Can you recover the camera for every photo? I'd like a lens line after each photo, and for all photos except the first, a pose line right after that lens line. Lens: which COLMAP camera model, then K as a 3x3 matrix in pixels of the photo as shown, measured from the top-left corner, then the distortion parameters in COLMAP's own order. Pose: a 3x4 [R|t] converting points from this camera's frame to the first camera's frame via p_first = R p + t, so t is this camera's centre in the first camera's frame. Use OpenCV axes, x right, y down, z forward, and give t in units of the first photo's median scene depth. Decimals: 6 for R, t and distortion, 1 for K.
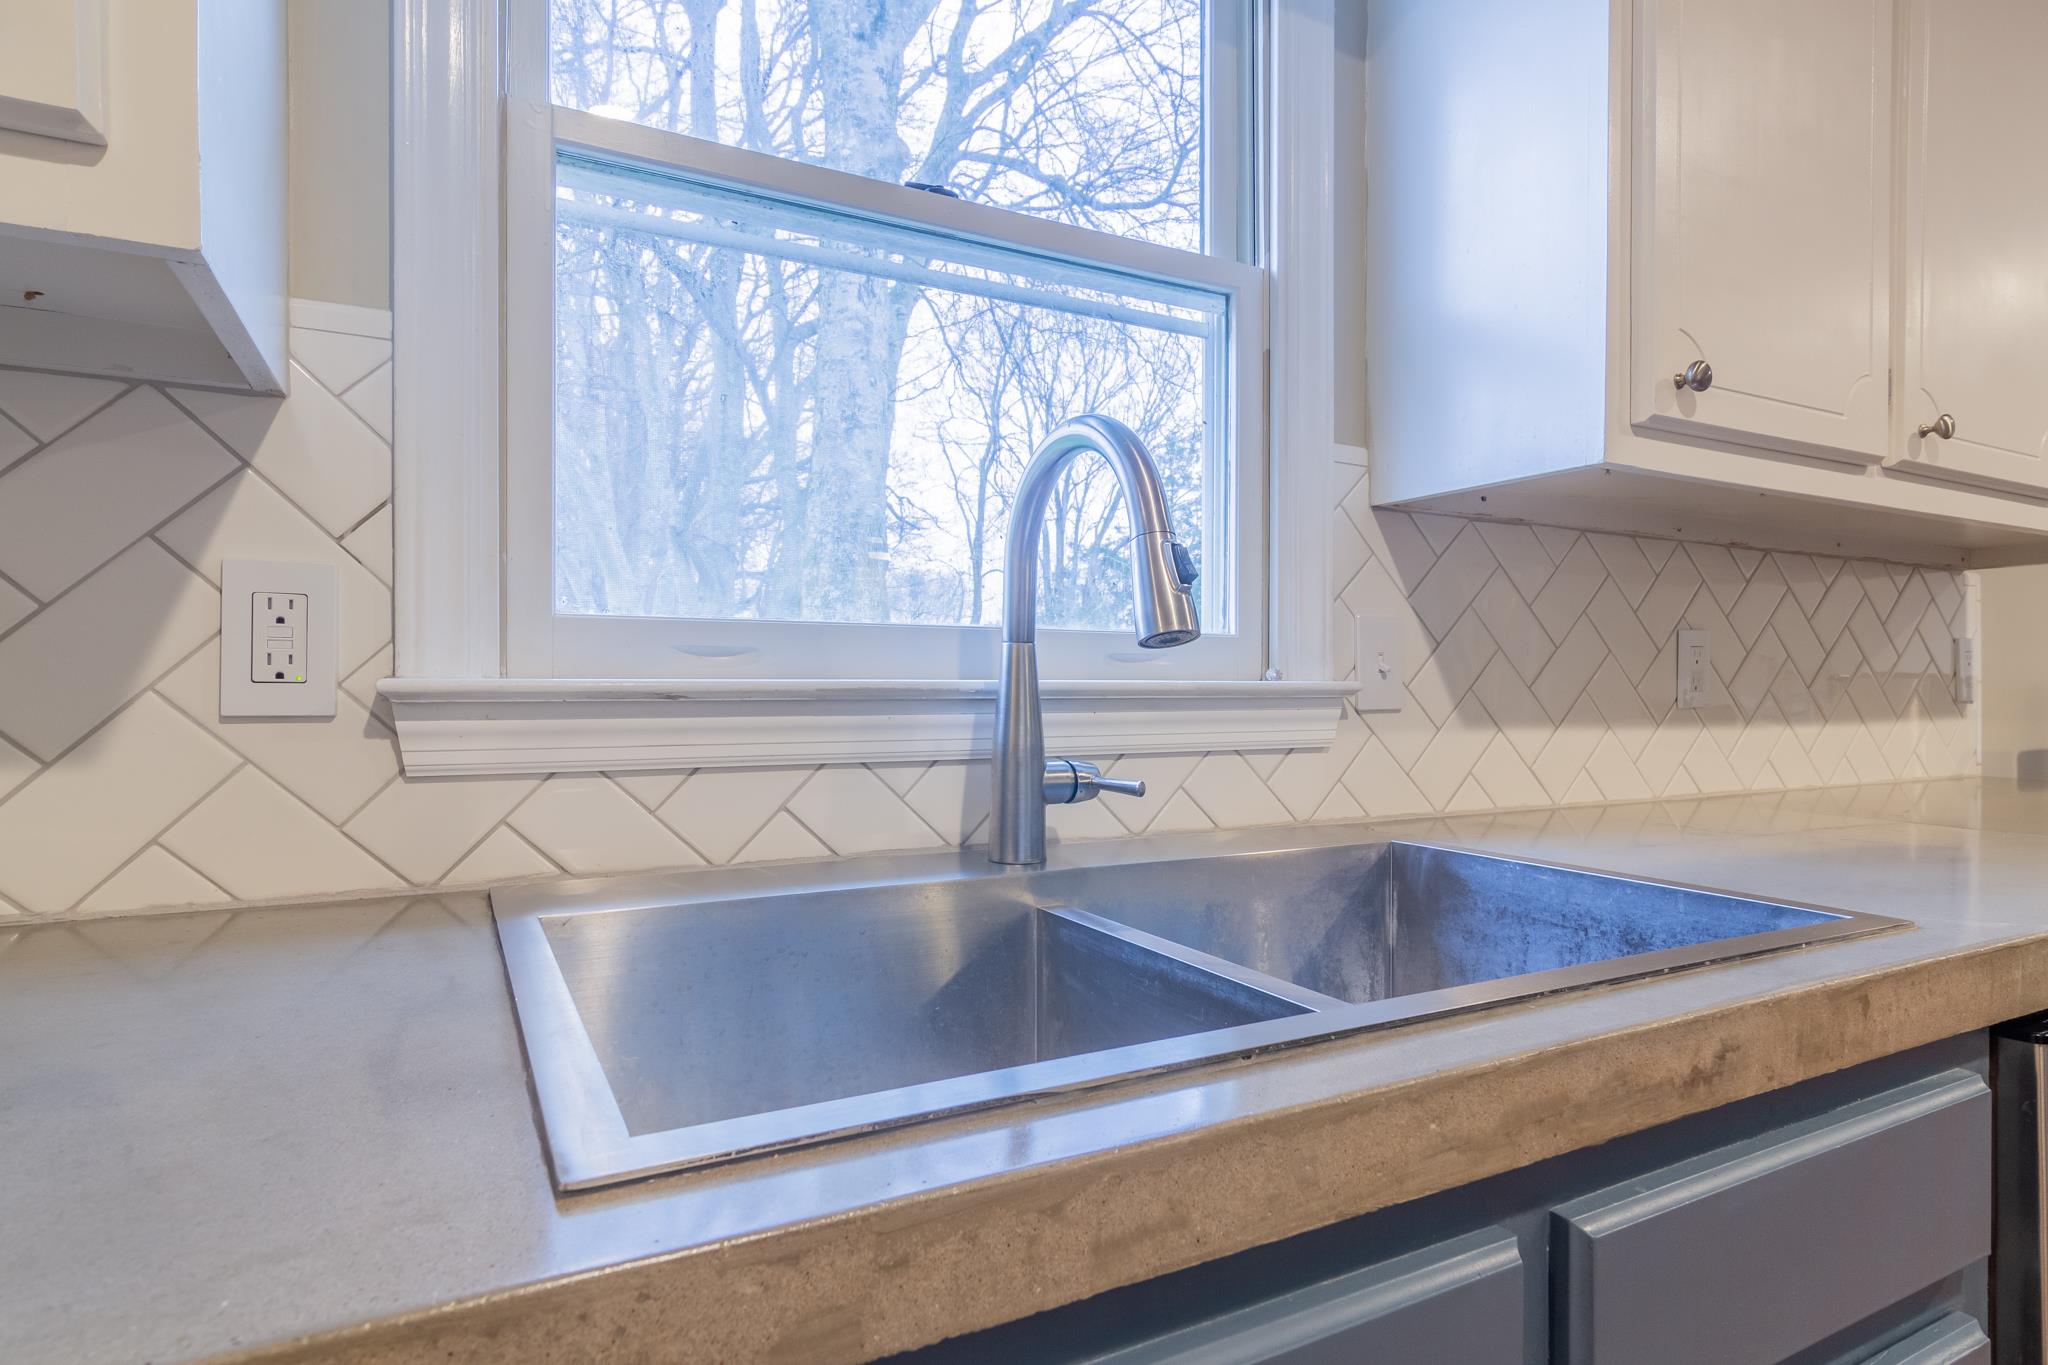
lens RADIAL K [[1078.2, 0, 1016.2], [0, 1078.2, 691.0], [0, 0, 1]] dist [0.001534, 0.002678]
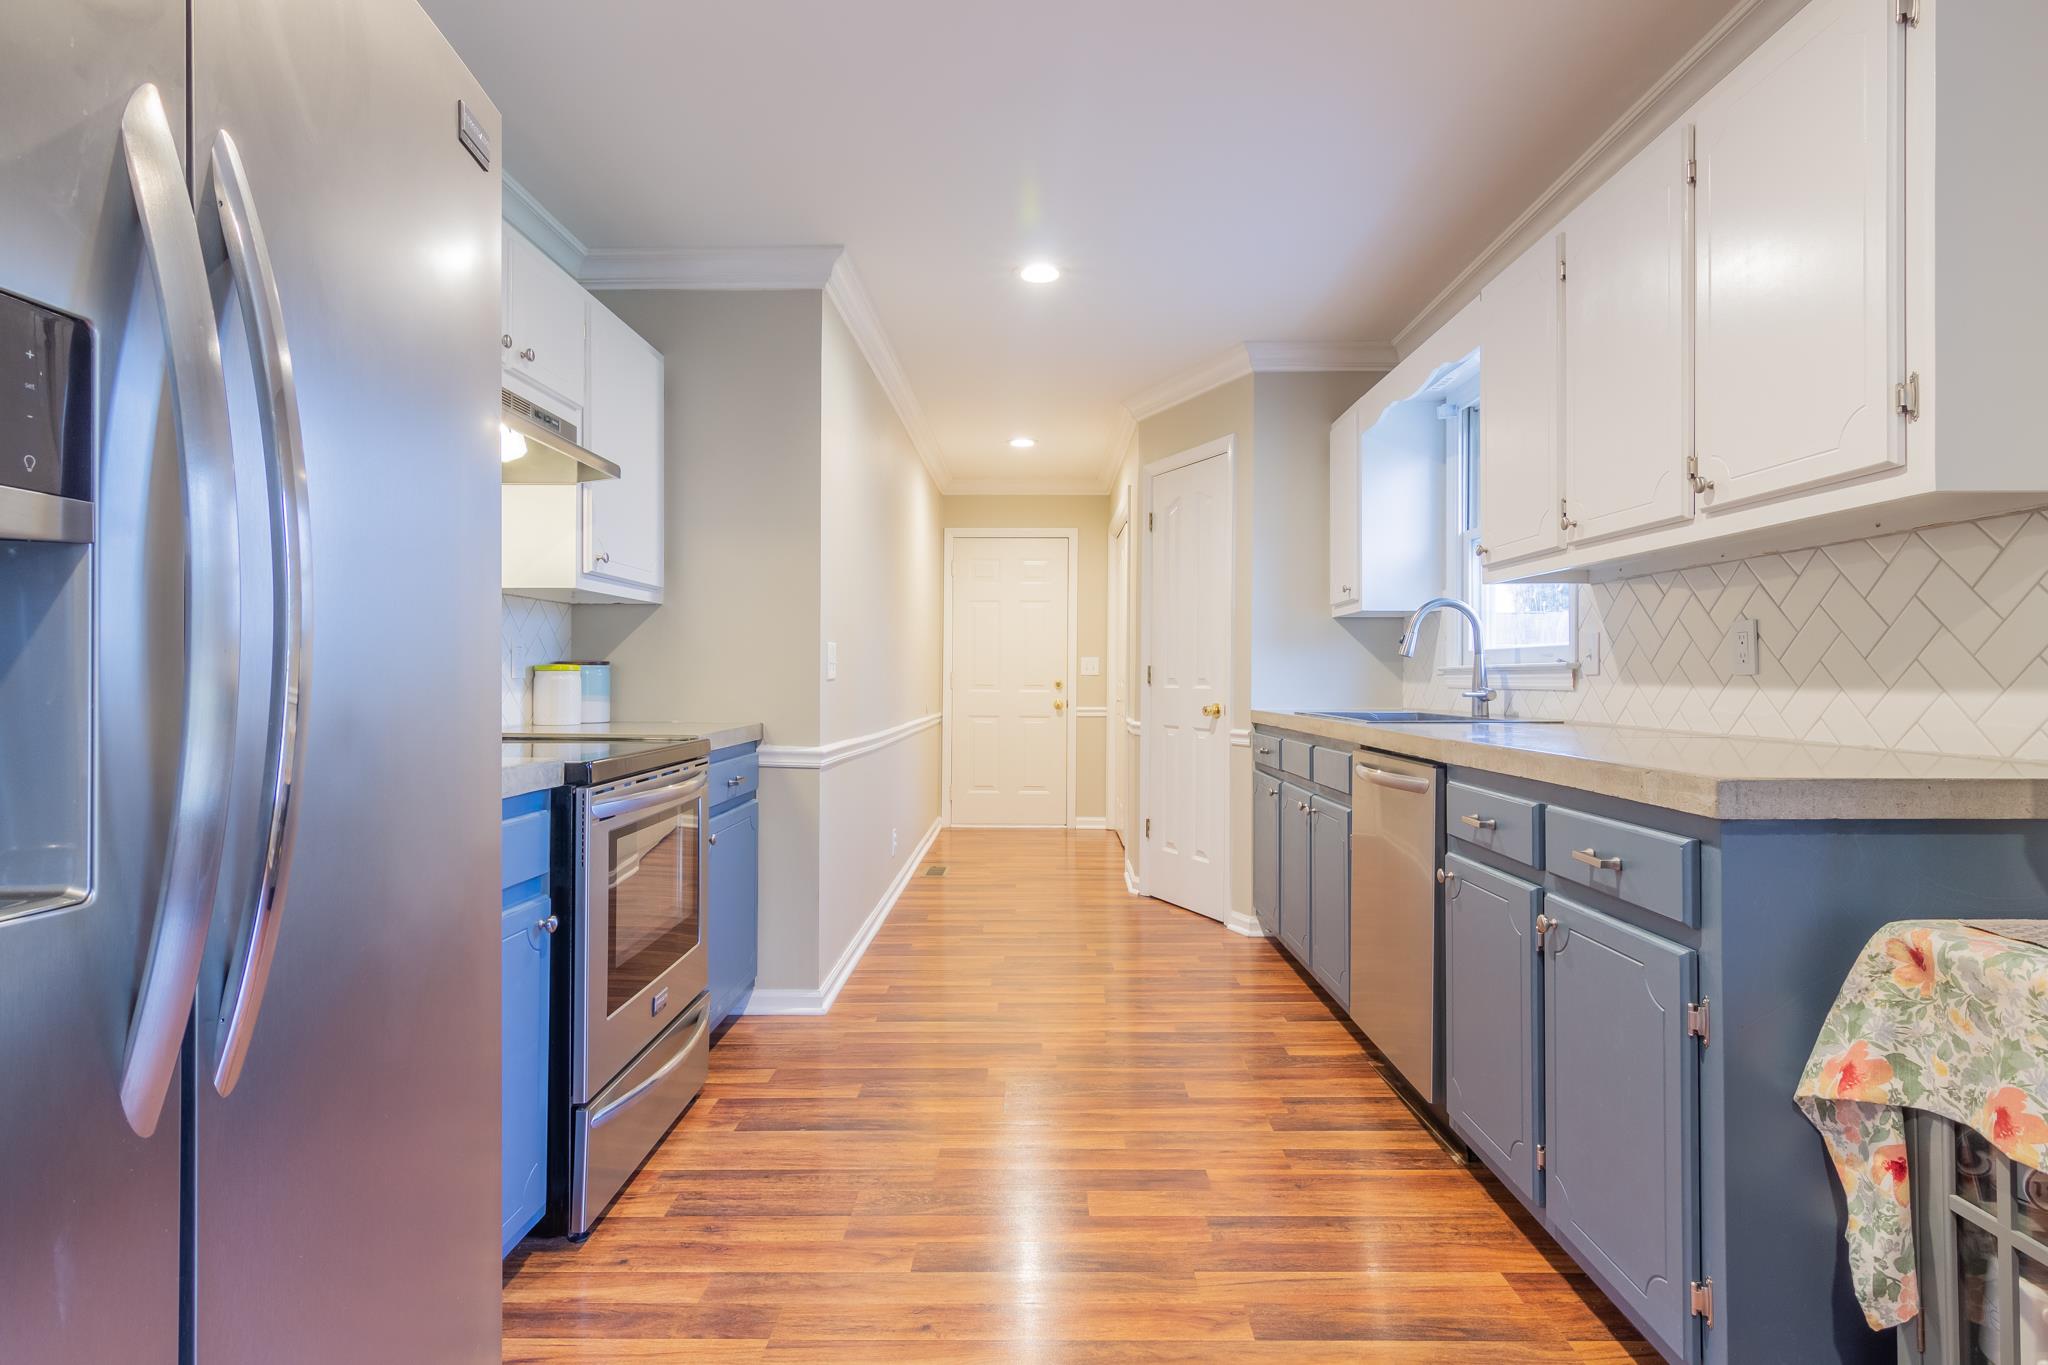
lens RADIAL K [[1078.2, 0, 1029.2], [0, 1078.2, 675.8], [0, 0, 1]] dist [0.001534, 0.002678]
pose [[-0.464678, -0.003018, -0.885475, 2.970545], [-0.004661, 0.999989, -0.000962, 0.029301], [0.885467, 0.003680, -0.464687, 1.047808]]
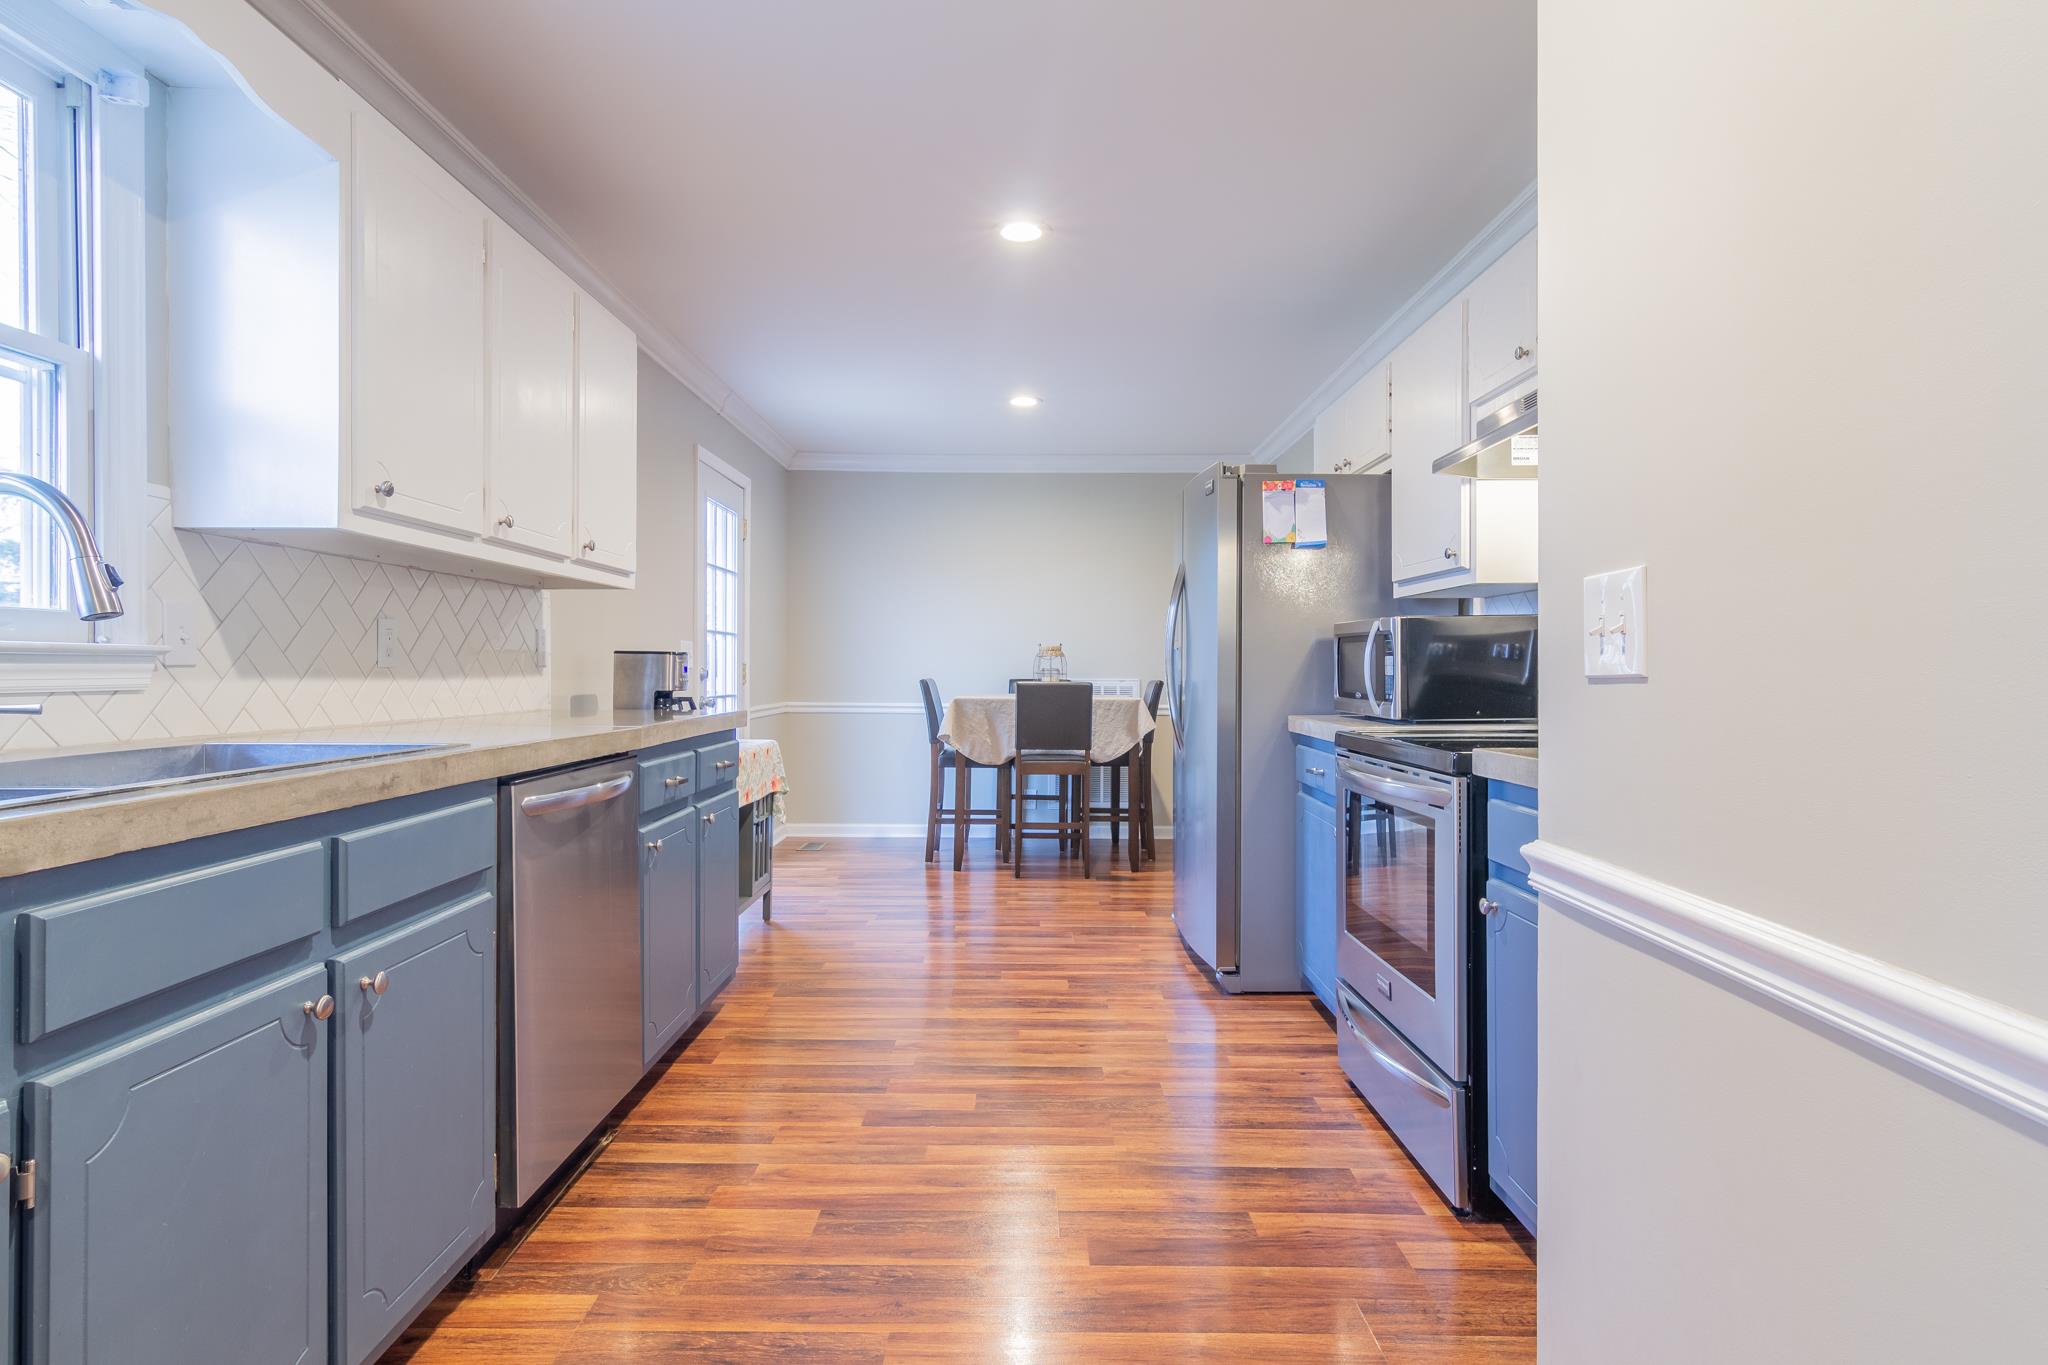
lens RADIAL K [[1078.2, 0, 985.9], [0, 1078.2, 671.3], [0, 0, 1]] dist [0.001534, 0.002678]
pose [[0.487292, -0.002900, 0.873234, -0.435332], [0.002624, 0.999995, 0.001857, 0.026923], [-0.873235, 0.001387, 0.487297, -0.715025]]
